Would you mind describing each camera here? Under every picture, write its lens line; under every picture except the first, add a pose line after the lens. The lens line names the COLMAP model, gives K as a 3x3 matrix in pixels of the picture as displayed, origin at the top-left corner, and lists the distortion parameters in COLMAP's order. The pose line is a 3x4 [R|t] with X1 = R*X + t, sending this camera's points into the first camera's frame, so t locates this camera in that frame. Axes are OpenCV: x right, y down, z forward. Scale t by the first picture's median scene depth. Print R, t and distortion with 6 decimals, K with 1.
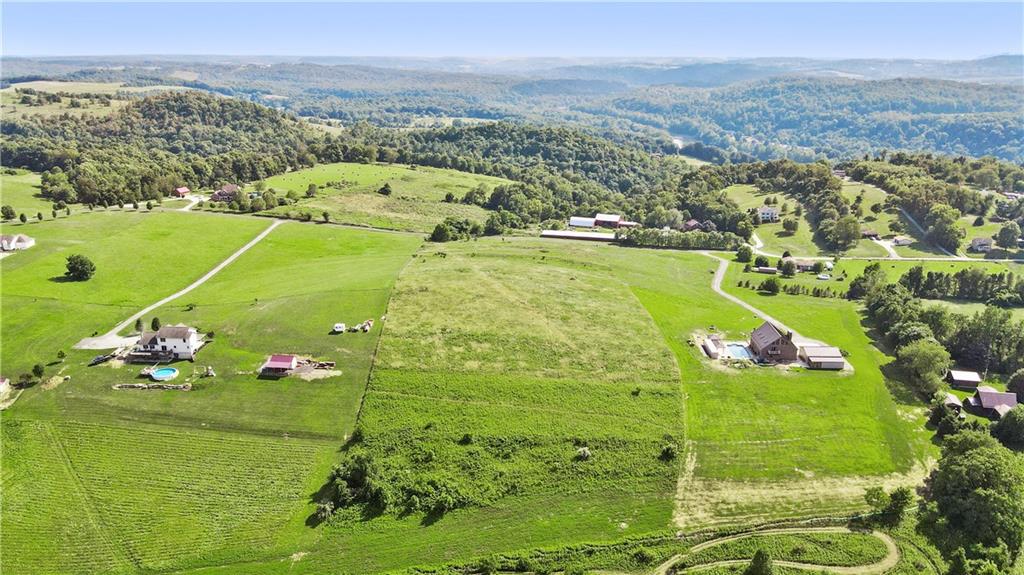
lens RADIAL K [[759.2, 0, 511.4], [0, 759.2, 286.5], [0, 0, 1]] dist [-0.007957, 0.044346]
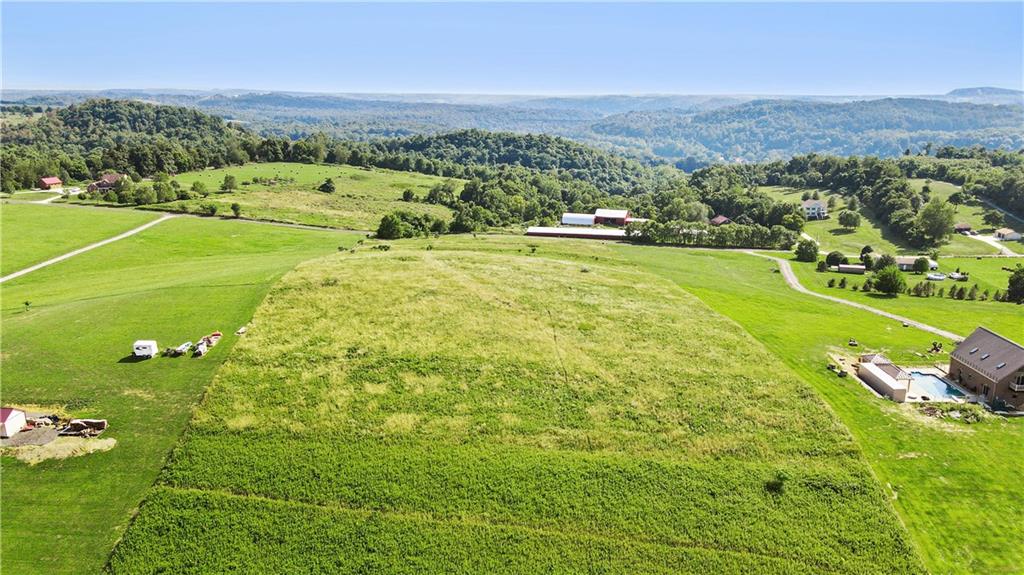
lens RADIAL K [[759.2, 0, 512.5], [0, 759.2, 291.4], [0, 0, 1]] dist [-0.007957, 0.044346]
pose [[0.999427, -0.008078, 0.032874, 0.000799], [0.009431, 0.999105, -0.041241, 0.018856], [-0.032511, 0.041528, 0.998608, 0.232439]]
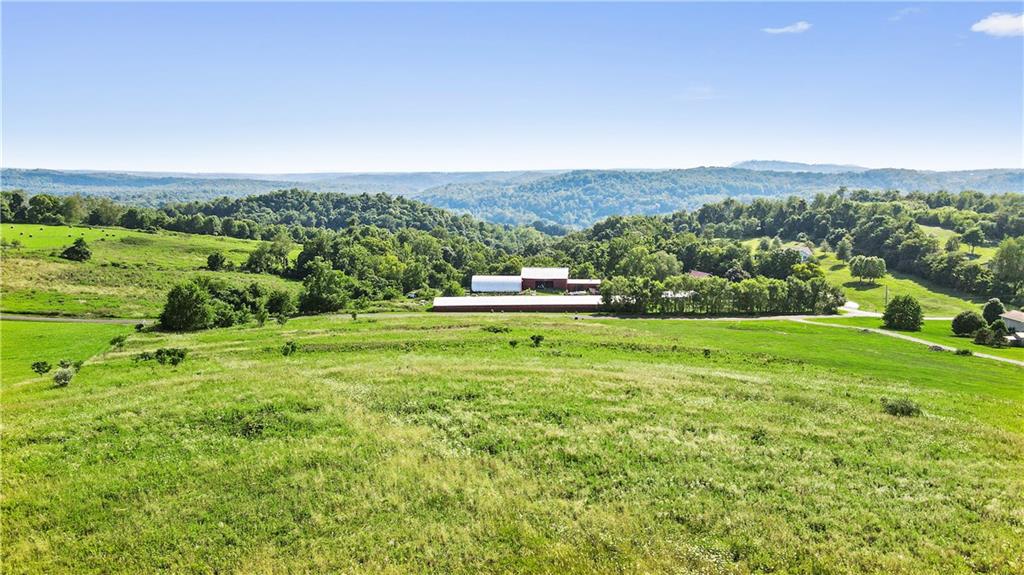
lens RADIAL K [[759.2, 0, 515.7], [0, 759.2, 288.8], [0, 0, 1]] dist [-0.007957, 0.044346]
pose [[0.959193, -0.046284, 0.278938, -0.034311], [0.086433, 0.987286, -0.133399, -0.013536], [-0.269217, 0.152065, 0.950999, 0.510797]]
